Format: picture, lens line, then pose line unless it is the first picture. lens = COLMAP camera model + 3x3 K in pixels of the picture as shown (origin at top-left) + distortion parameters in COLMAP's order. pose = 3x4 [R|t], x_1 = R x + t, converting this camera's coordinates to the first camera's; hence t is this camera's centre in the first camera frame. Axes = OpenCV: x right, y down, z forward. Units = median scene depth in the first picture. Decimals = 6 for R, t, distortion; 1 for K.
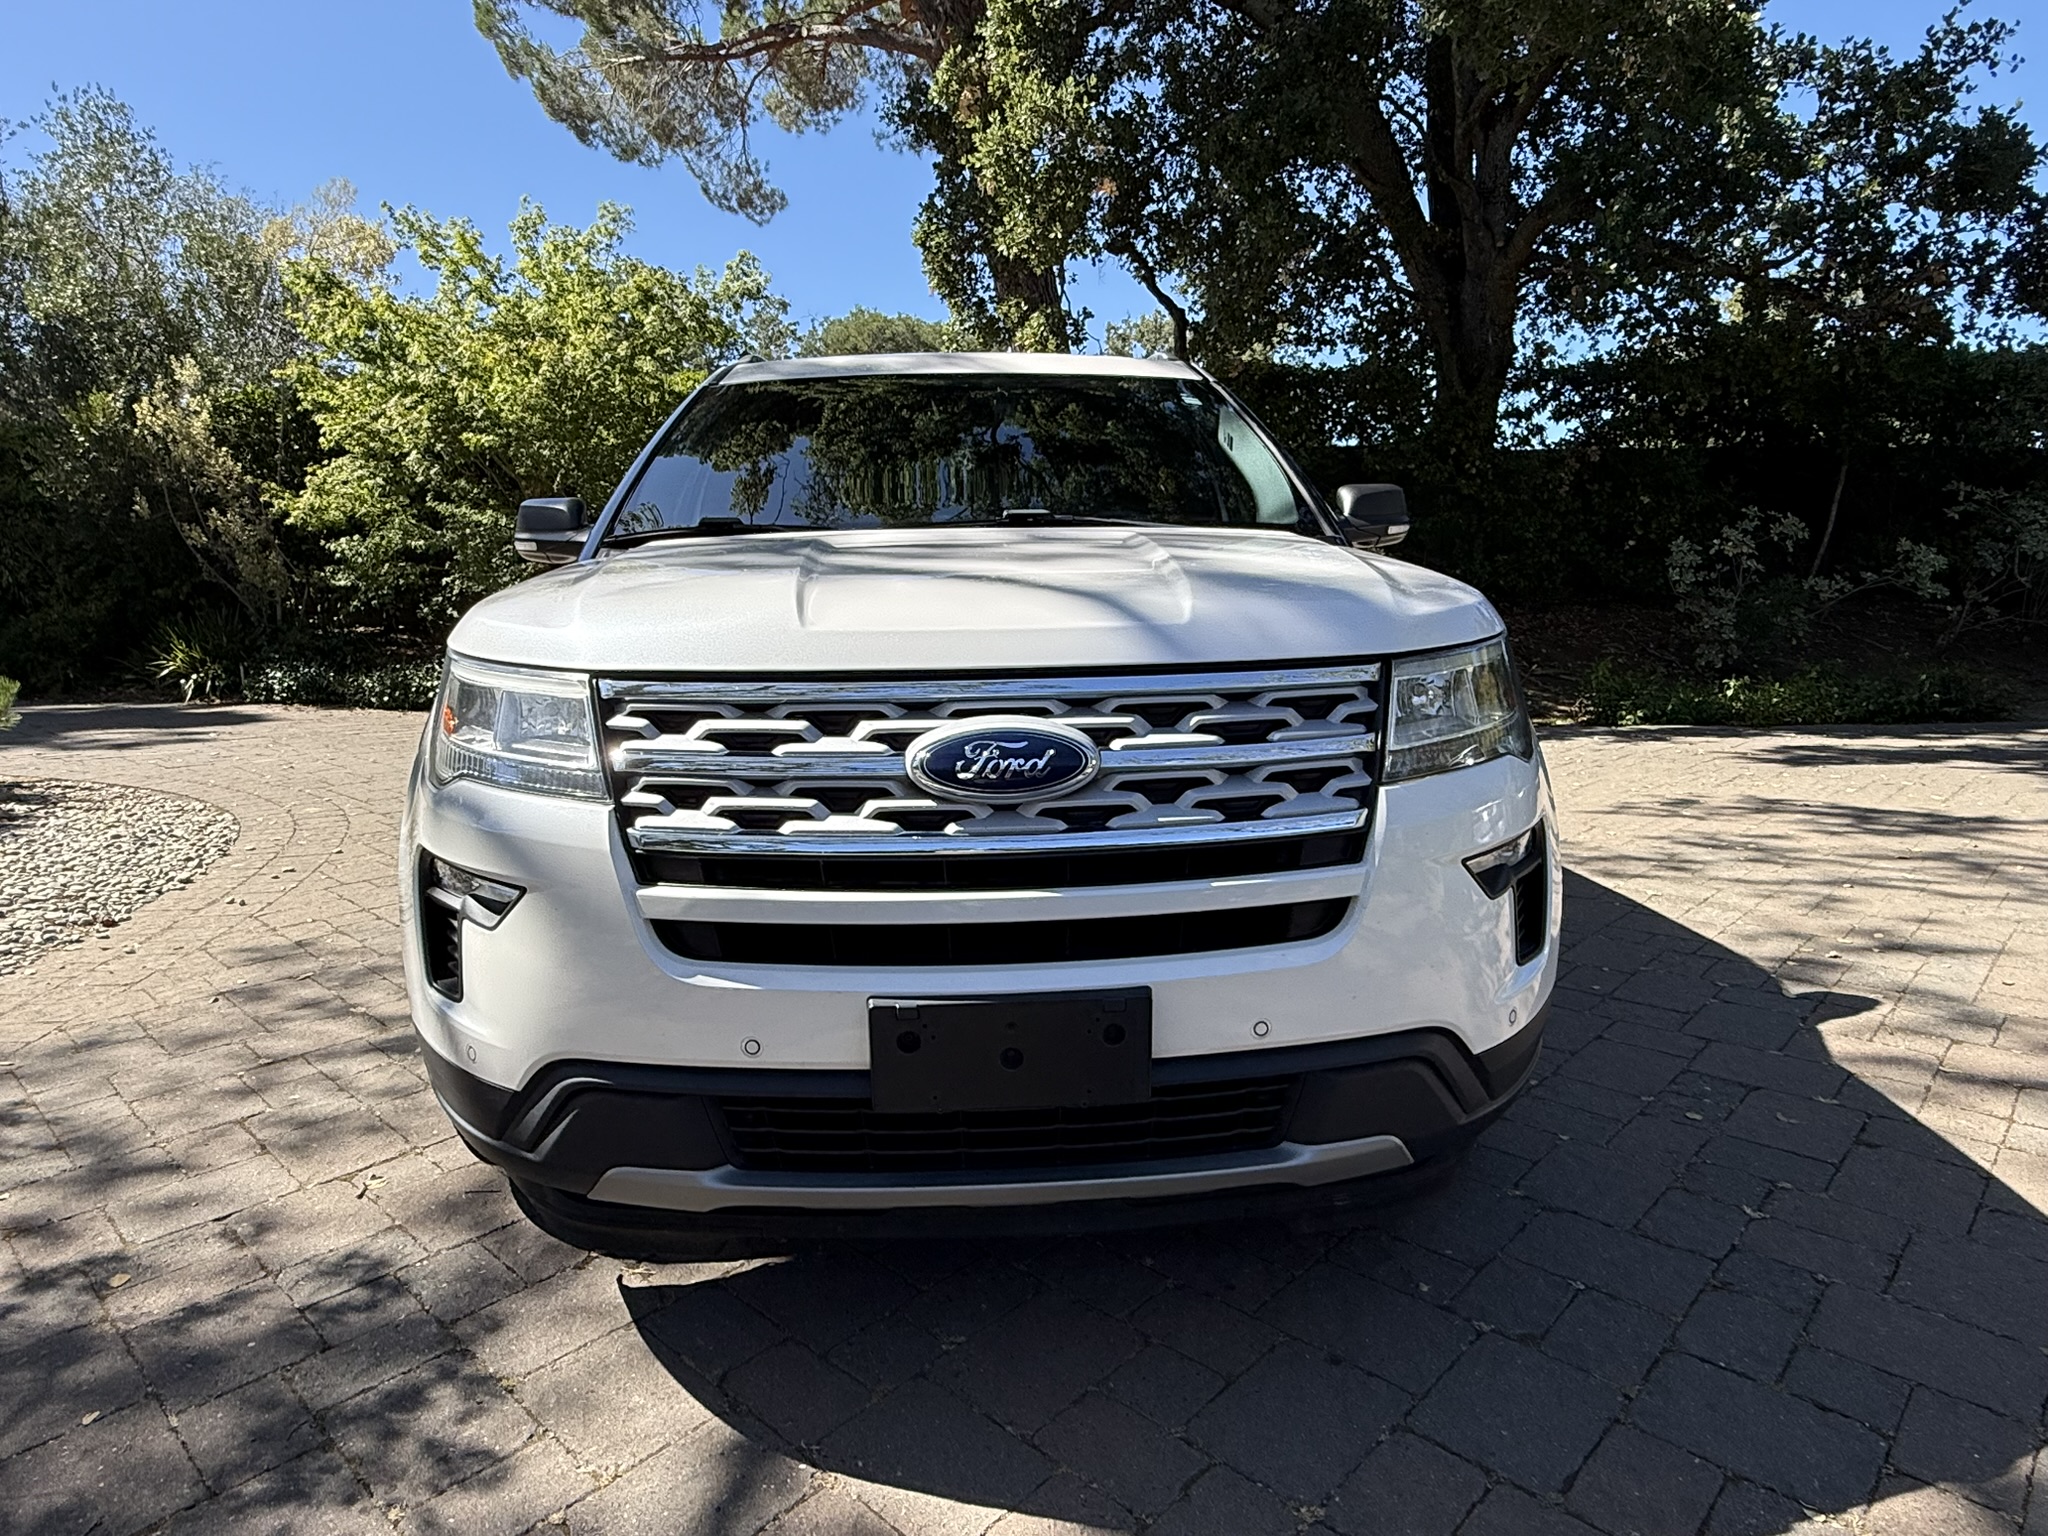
lens RADIAL K [[1339.5, 0, 1024.0], [0, 1339.5, 768.0], [0, 0, 1]] dist [-0.002526, -0.001715]
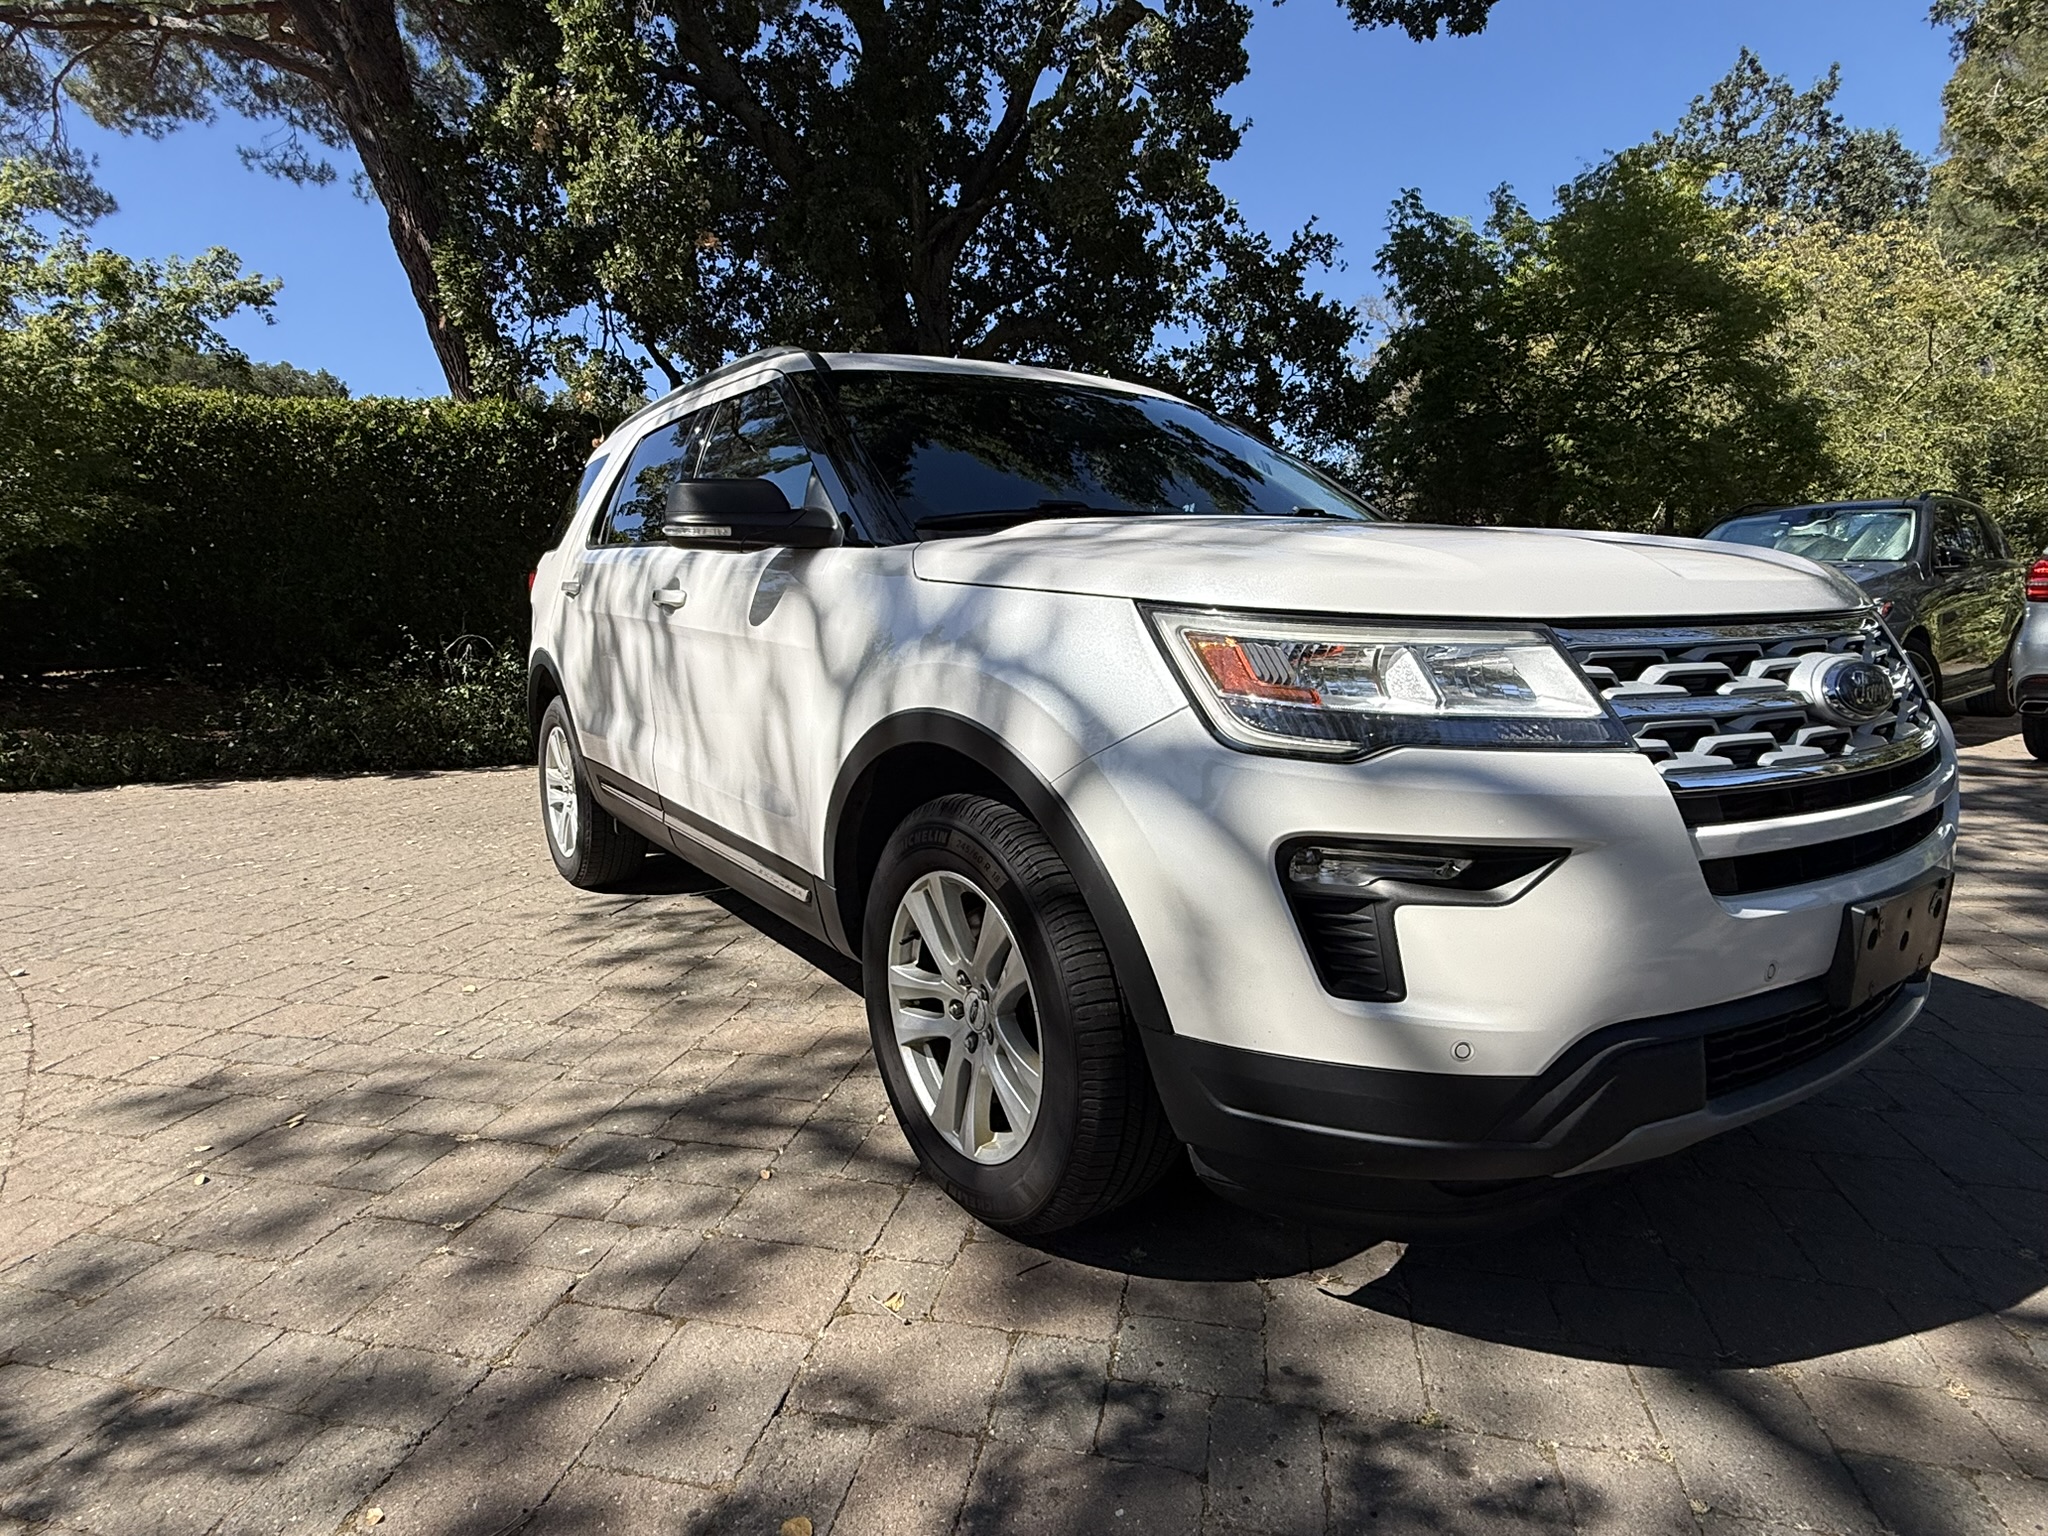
lens RADIAL K [[1157.6, 0, 1024.0], [0, 1157.6, 768.0], [0, 0, 1]] dist [-0.007497, 0.001659]
pose [[0.836401, -0.071685, 0.543410, -0.936126], [0.086541, 0.996247, -0.001780, 0.001782], [-0.541243, 0.048516, 0.839466, 0.443697]]
